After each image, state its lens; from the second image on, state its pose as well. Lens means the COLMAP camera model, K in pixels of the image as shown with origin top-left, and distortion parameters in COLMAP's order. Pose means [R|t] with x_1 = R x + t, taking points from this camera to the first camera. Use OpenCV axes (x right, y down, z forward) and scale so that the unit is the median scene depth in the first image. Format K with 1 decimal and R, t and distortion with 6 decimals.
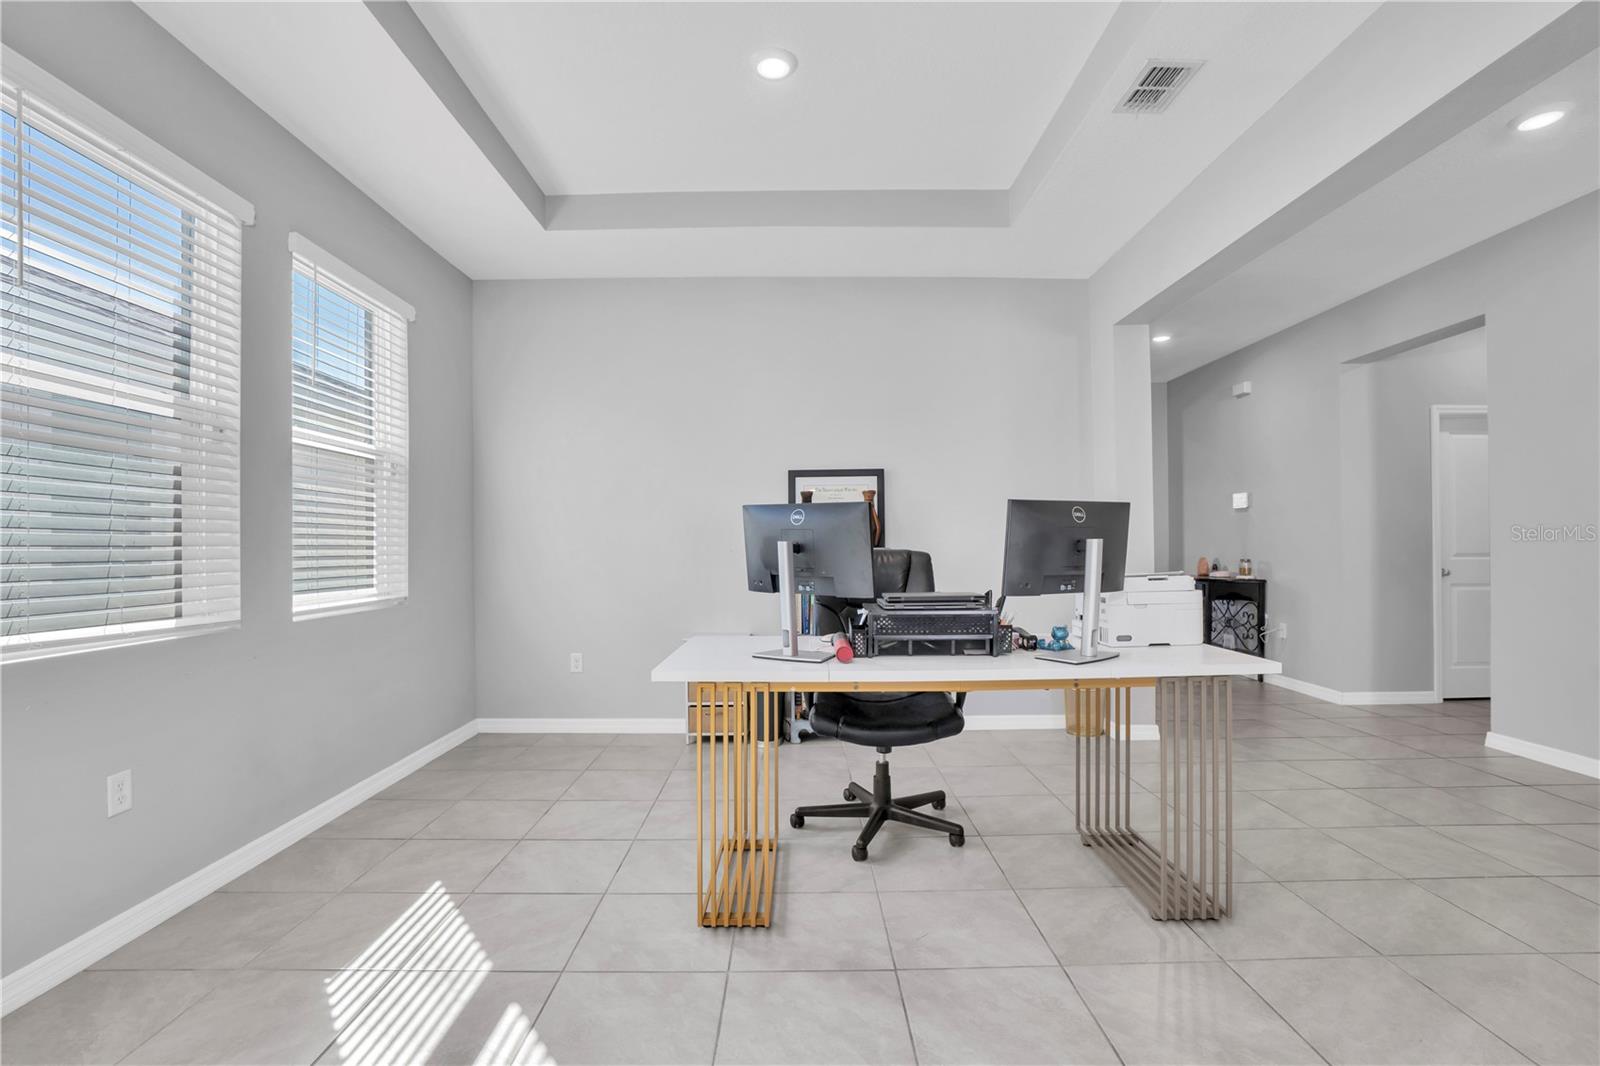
lens RADIAL K [[727.7, 0, 790.8], [0, 727.7, 540.2], [0, 0, 1]] dist [-0.021761, 0.002508]
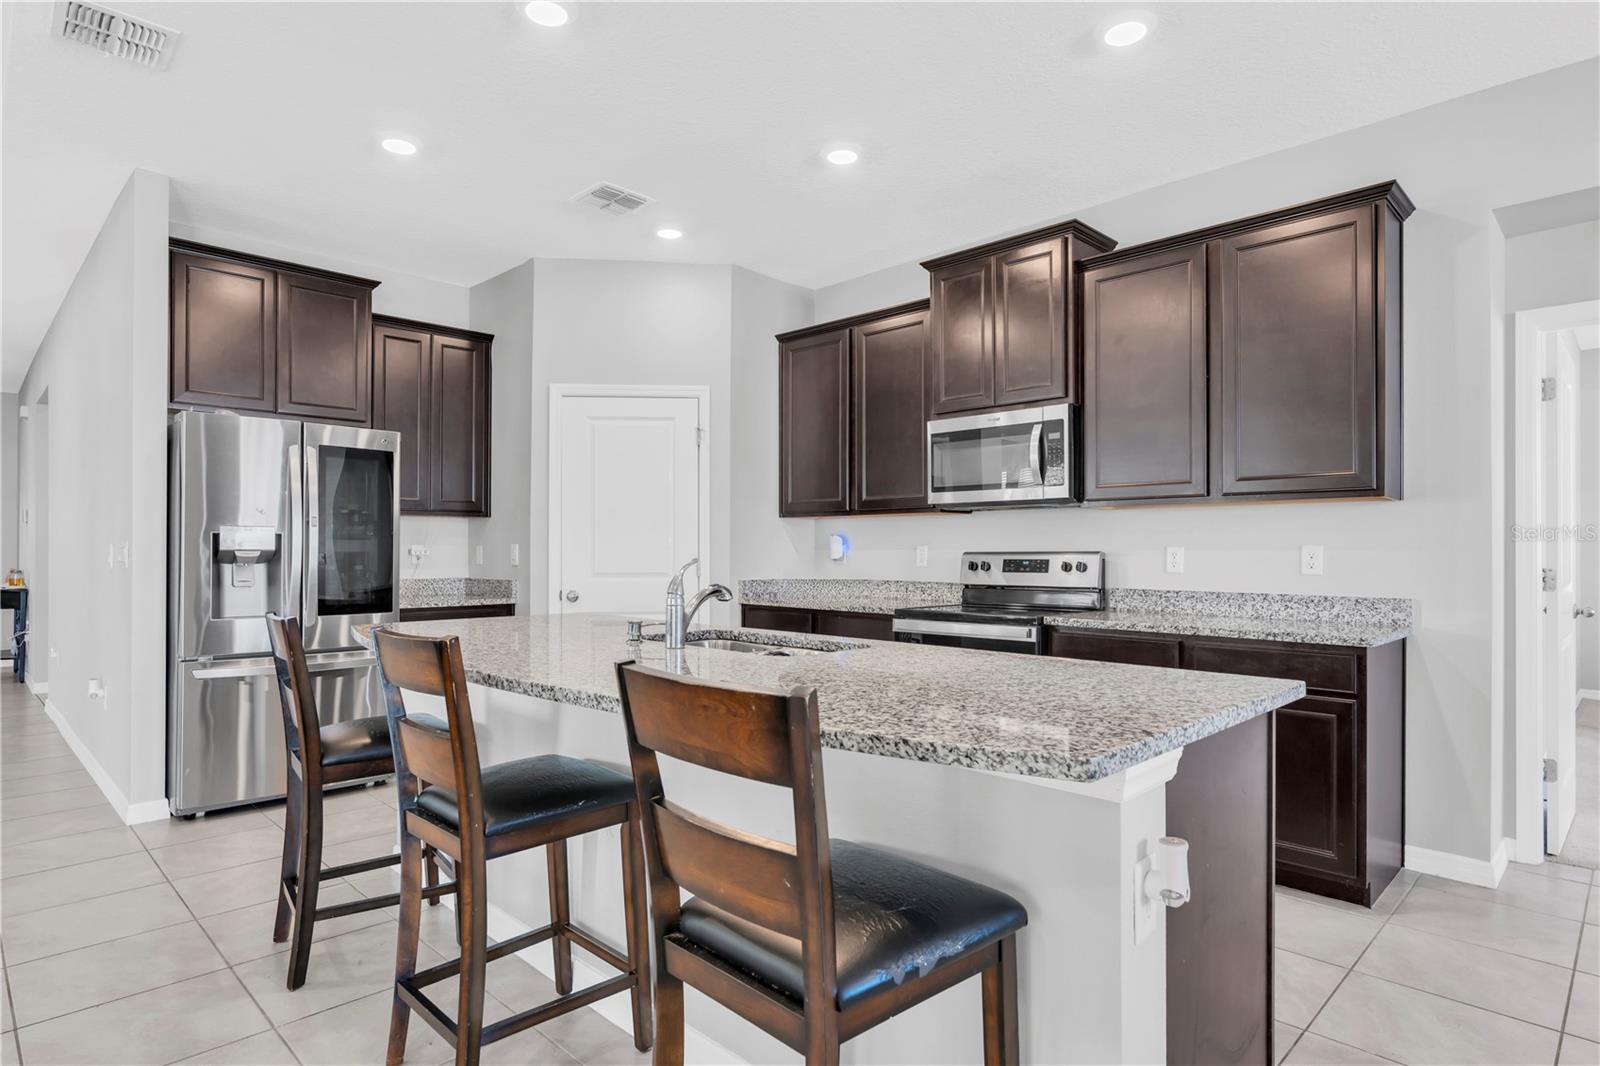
lens RADIAL K [[861.0, 0, 819.5], [0, 861.0, 542.2], [0, 0, 1]] dist [-0.002536, 0.000559]
pose [[0.697305, 0.015153, 0.716614, 1.156314], [-0.009087, 0.999883, -0.012300, -0.023654], [-0.716717, 0.002065, 0.697361, -1.607477]]
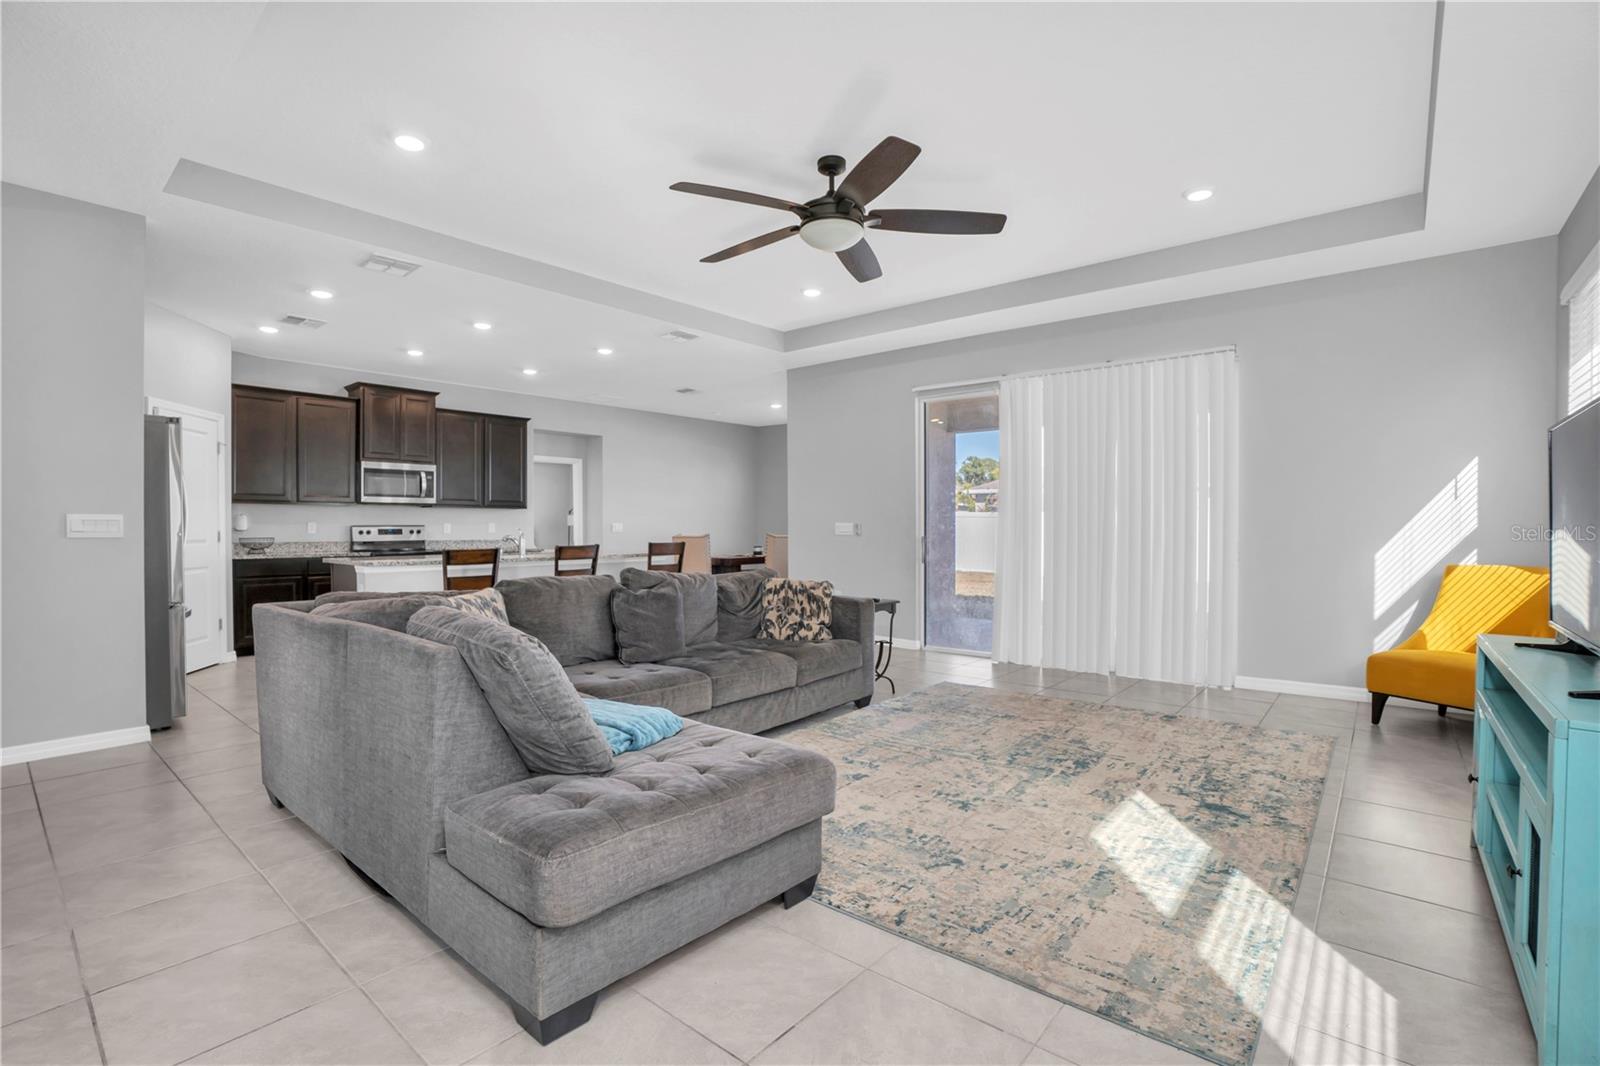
lens RADIAL K [[727.7, 0, 786.2], [0, 727.7, 532.8], [0, 0, 1]] dist [-0.021761, 0.002508]
pose [[-0.763994, 0.001918, 0.645221, -0.435051], [0.003625, 0.999993, 0.001320, 0.001690], [-0.645214, 0.003348, -0.763995, 0.295985]]
